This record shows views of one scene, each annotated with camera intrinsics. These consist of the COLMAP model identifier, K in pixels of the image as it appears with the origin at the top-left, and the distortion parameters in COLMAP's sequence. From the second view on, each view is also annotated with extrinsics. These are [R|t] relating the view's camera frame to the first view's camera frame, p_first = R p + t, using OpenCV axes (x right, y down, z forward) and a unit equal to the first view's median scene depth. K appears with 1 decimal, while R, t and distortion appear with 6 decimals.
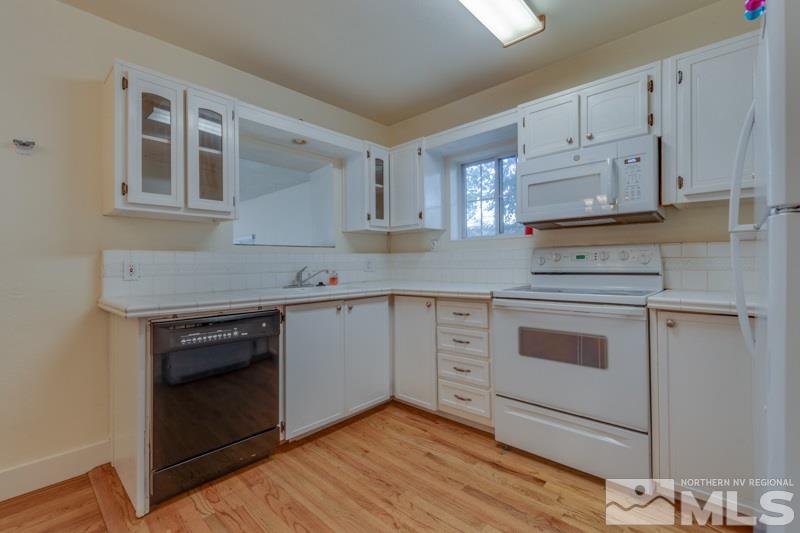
lens RADIAL K [[356.6, 0, 403.2], [0, 356.6, 261.4], [0, 0, 1]] dist [0.000987, 0.000062]
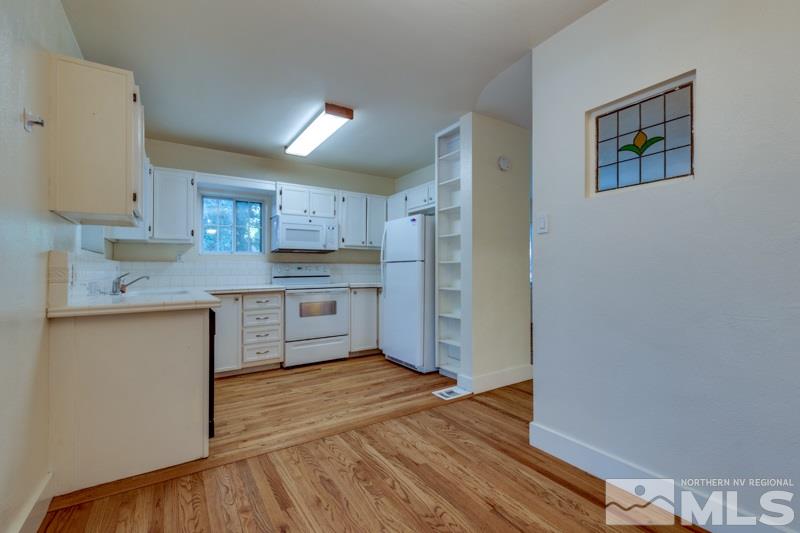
lens RADIAL K [[348.8, 0, 402.1], [0, 348.8, 268.5], [0, 0, 1]] dist [0.000530, -0.000273]
pose [[0.243298, 0.016015, 0.969819, -1.299420], [-0.002189, 0.999870, -0.015963, 0.019227], [-0.969949, 0.001761, 0.243302, -0.021667]]
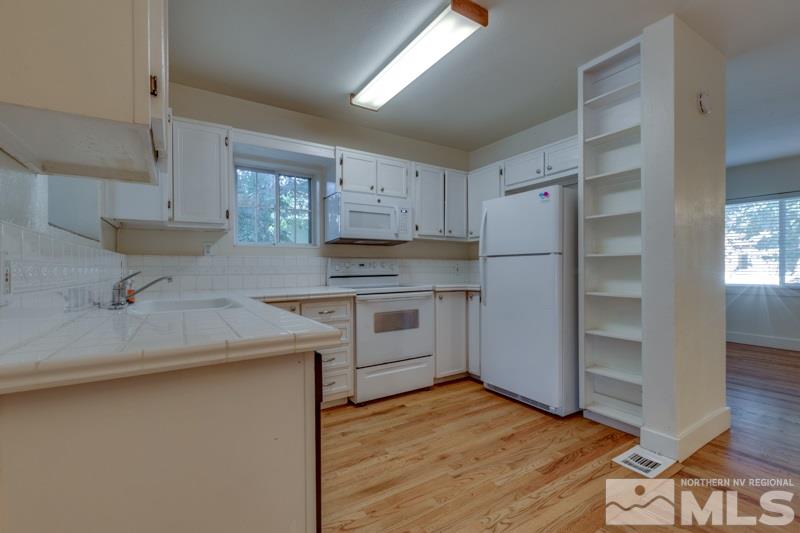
lens RADIAL K [[348.8, 0, 398.1], [0, 348.8, 271.5], [0, 0, 1]] dist [0.003074, 0.000229]
pose [[0.265701, 0.002439, 0.964053, -0.904942], [-0.001004, 0.999997, -0.002254, 0.018528], [-0.964055, -0.000369, 0.265702, 0.492551]]
